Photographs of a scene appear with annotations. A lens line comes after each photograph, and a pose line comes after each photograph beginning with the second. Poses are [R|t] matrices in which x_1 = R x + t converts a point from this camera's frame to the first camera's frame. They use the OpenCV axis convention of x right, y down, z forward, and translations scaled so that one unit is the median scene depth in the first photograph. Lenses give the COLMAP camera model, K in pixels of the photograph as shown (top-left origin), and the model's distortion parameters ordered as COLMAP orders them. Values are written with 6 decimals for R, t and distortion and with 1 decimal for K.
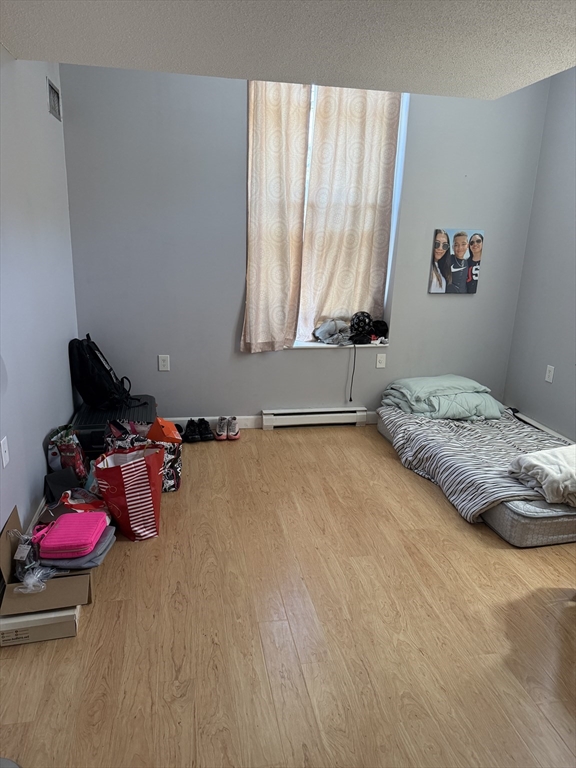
lens RADIAL K [[545.2, 0, 287.5], [0, 545.2, 383.8], [0, 0, 1]] dist [0.085937, -0.079304]
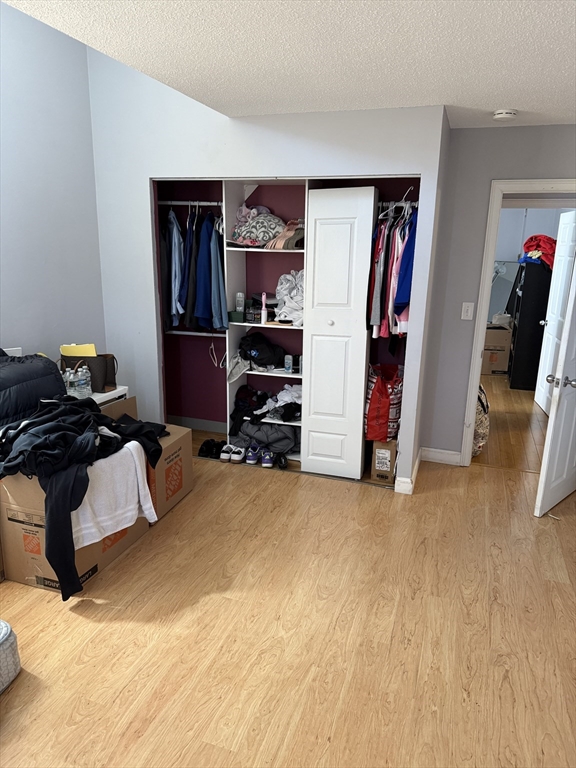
lens RADIAL K [[545.2, 0, 290.0], [0, 545.2, 386.7], [0, 0, 1]] dist [0.085937, -0.079304]
pose [[-0.869118, -0.181795, 0.459982, -0.210293], [0.071069, 0.874449, 0.479883, -0.465719], [-0.489472, 0.449765, -0.747080, 1.616804]]
